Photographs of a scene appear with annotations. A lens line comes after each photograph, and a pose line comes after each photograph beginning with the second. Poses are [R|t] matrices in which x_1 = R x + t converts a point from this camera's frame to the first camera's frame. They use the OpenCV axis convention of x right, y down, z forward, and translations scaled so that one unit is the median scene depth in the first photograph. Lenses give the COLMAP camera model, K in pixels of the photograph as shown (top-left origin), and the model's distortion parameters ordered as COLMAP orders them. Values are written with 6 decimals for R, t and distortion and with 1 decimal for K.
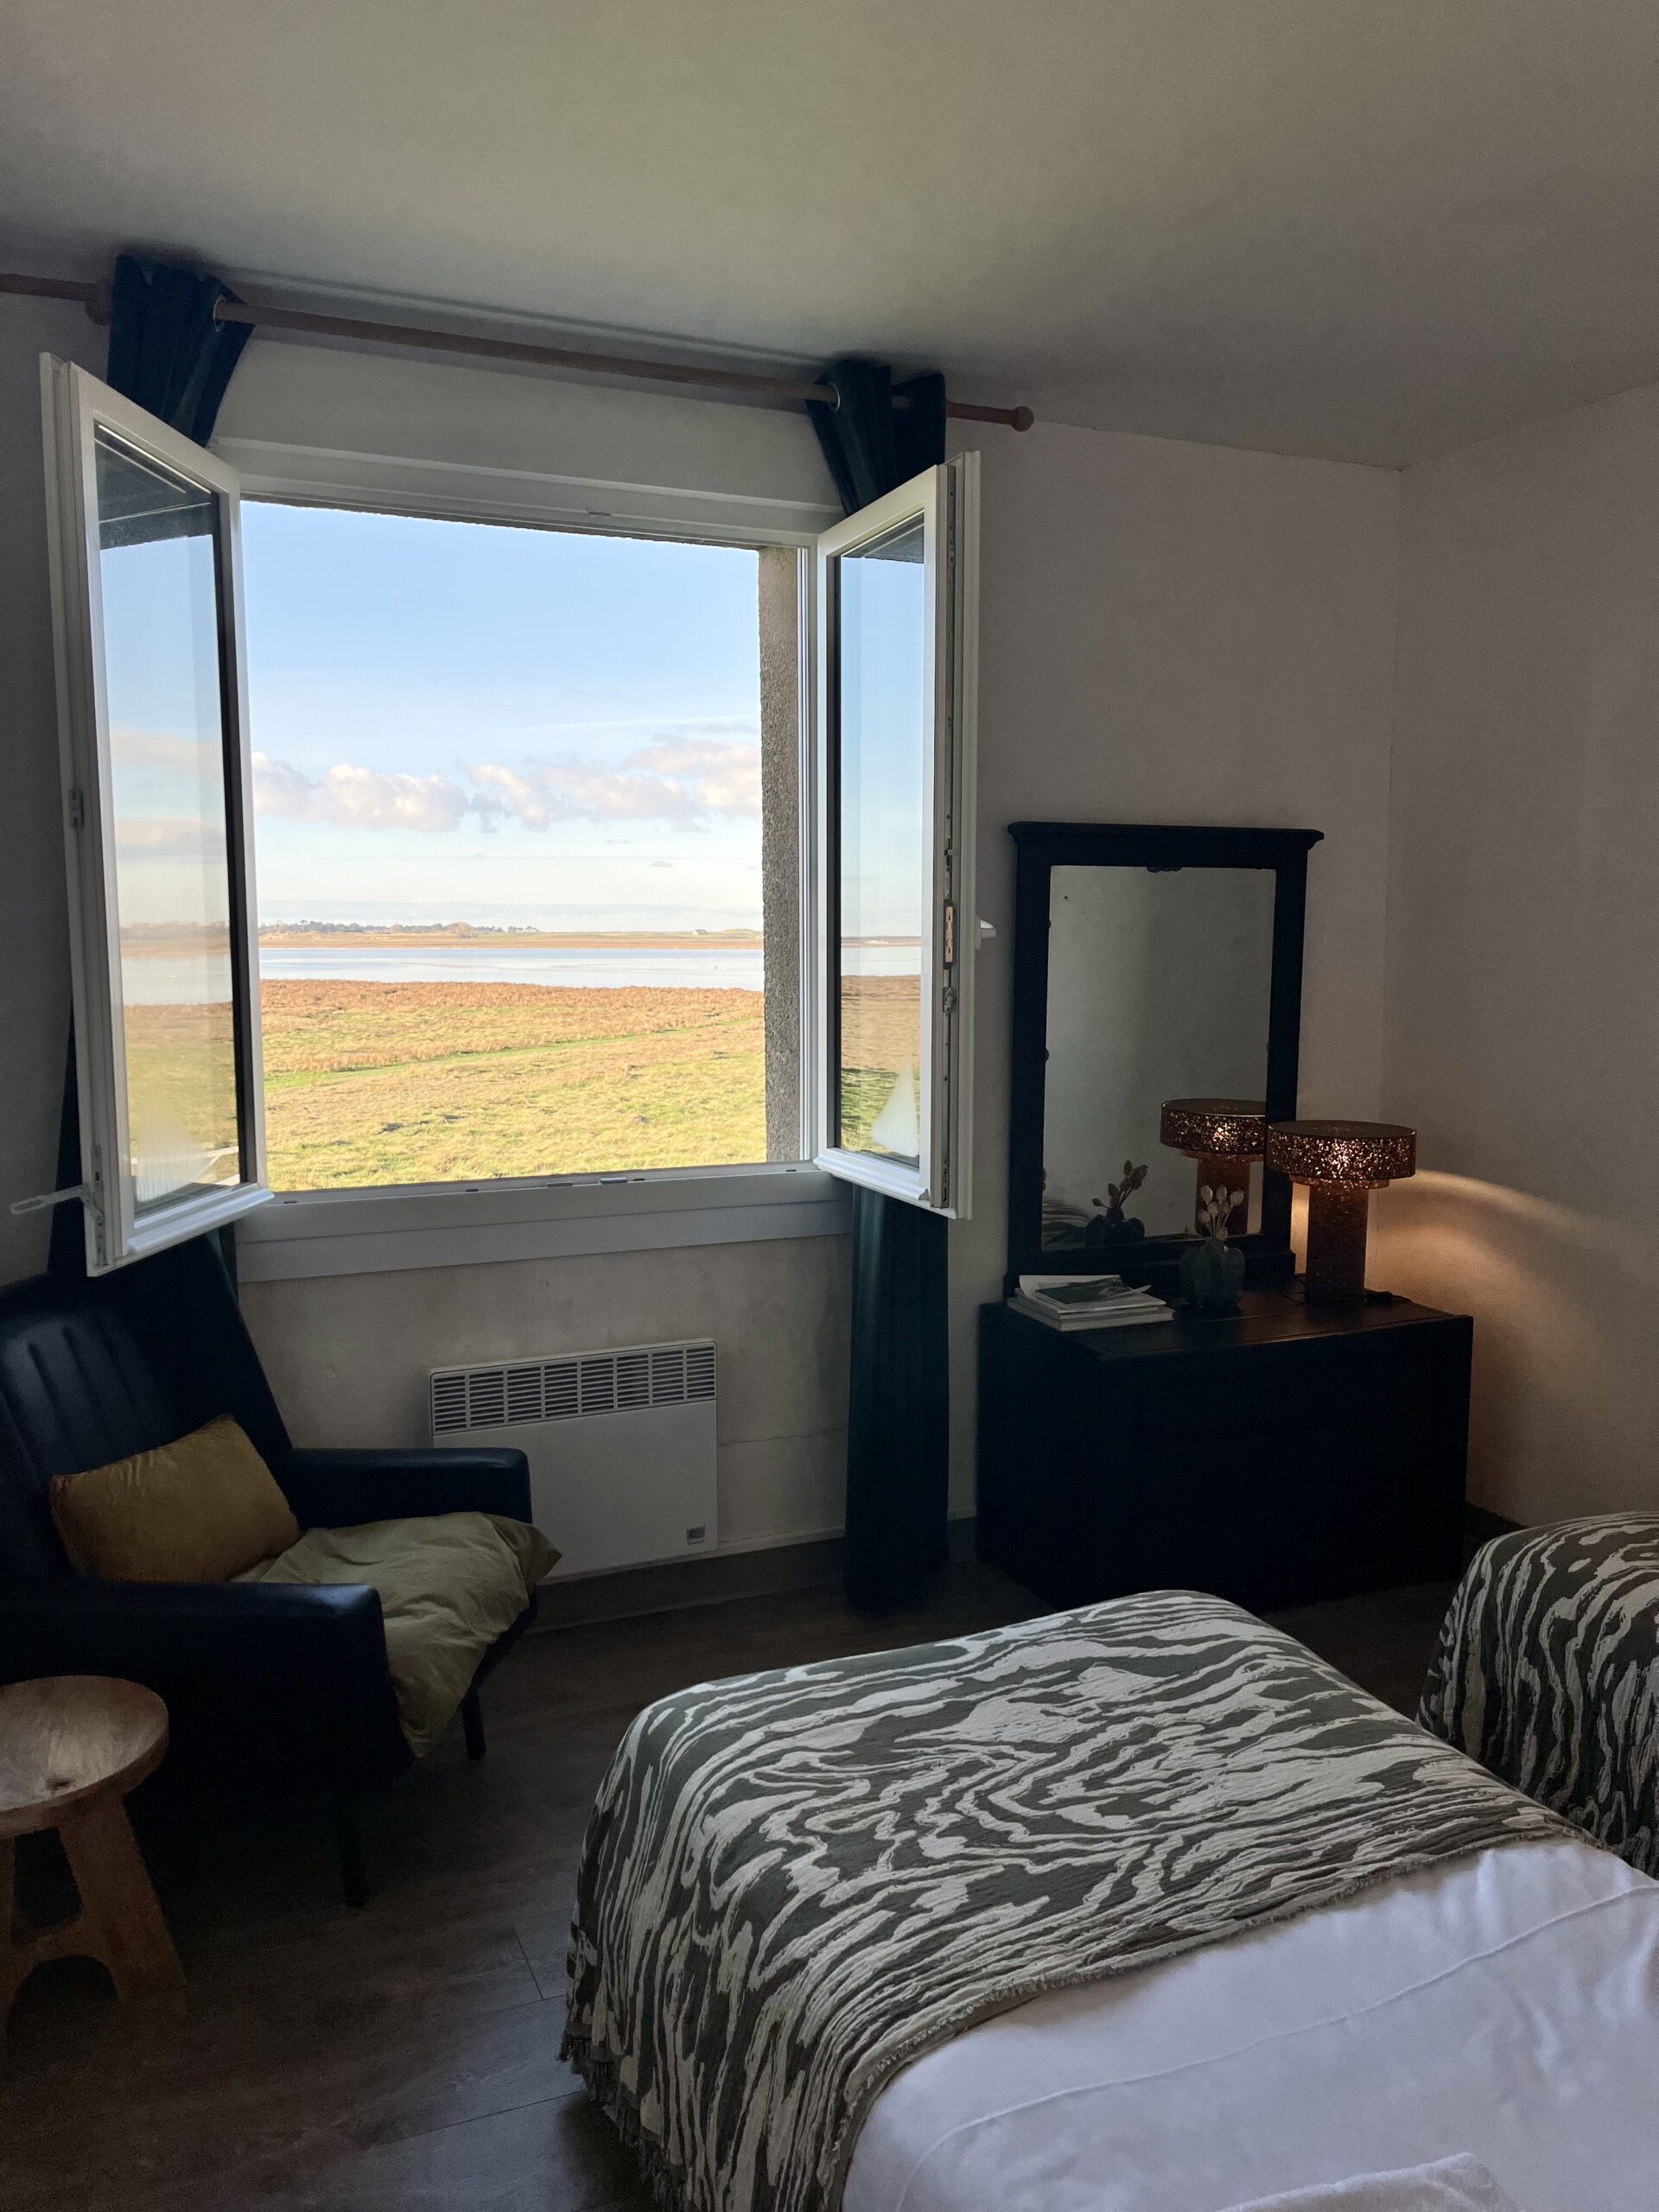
lens RADIAL K [[1663.1, 0, 819.9], [0, 1663.1, 1121.0], [0, 0, 1]] dist [0.064594, -0.103078]
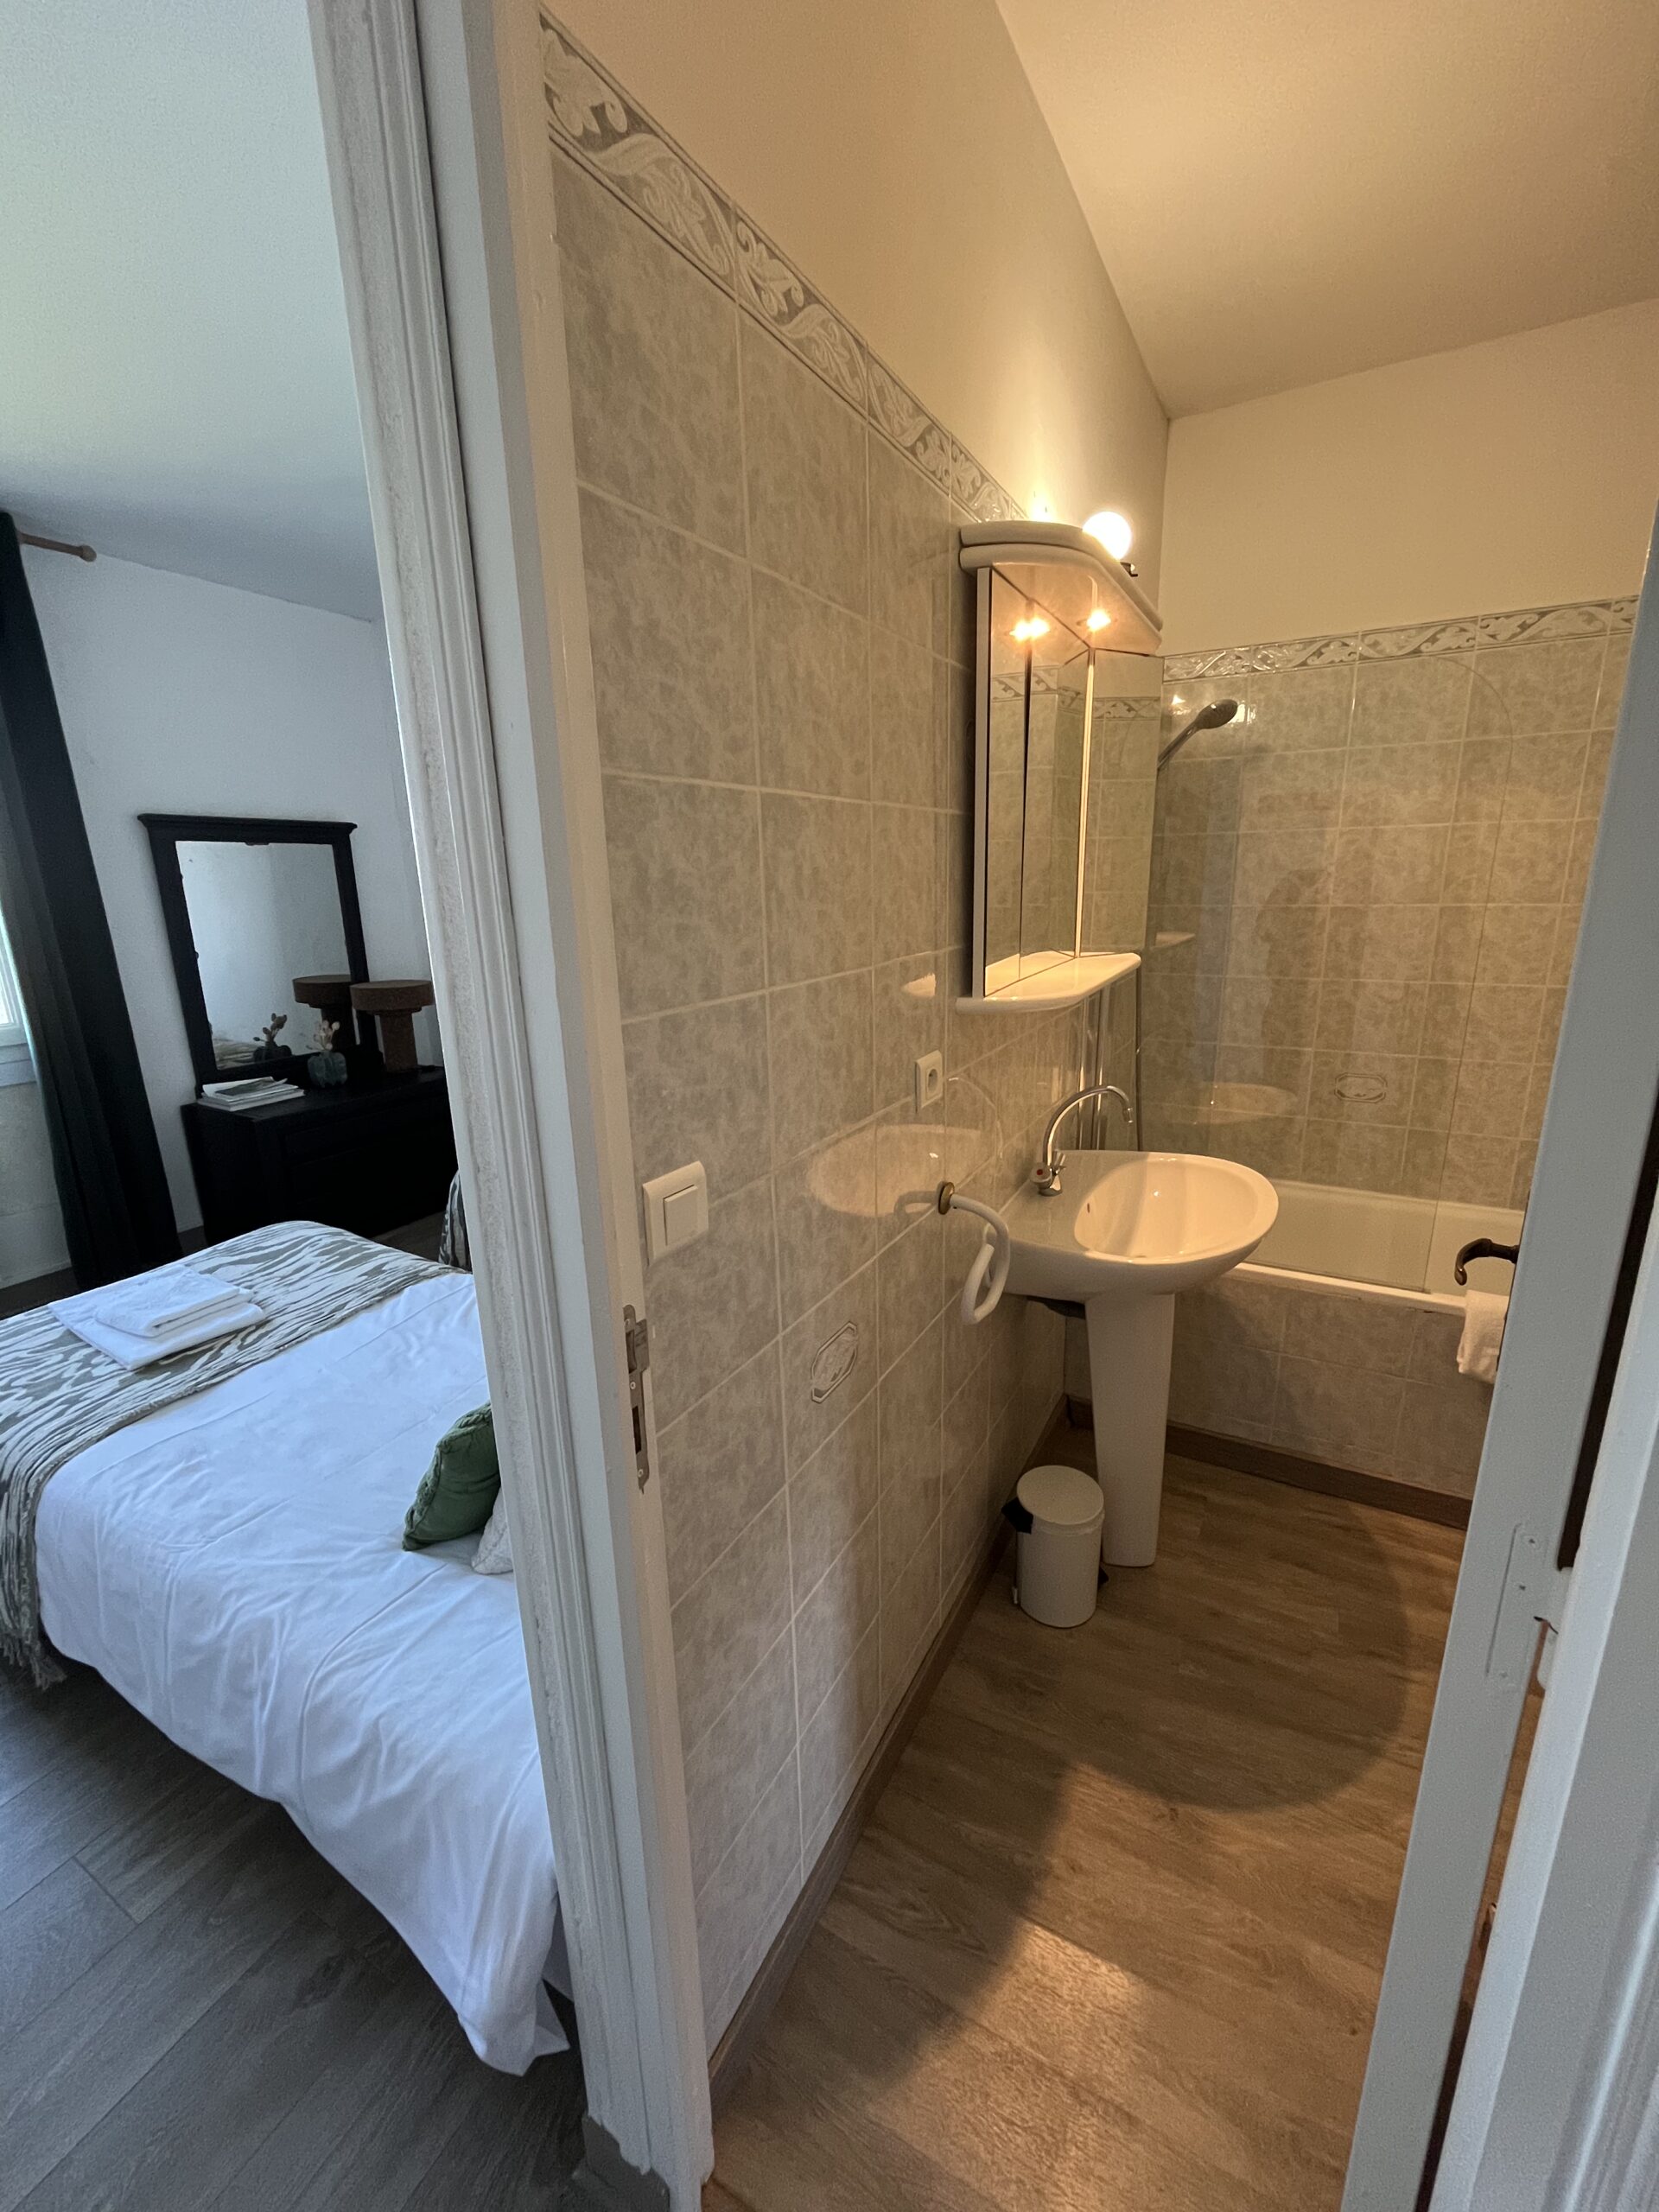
lens RADIAL K [[896.7, 0, 838.0], [0, 896.7, 1111.6], [0, 0, 1]] dist [-0.001473, -0.000287]
pose [[0.788988, -0.172639, 0.589656, 0.151042], [0.090868, 0.981946, 0.165908, 0.043814], [-0.607652, -0.077319, 0.790431, -0.242190]]
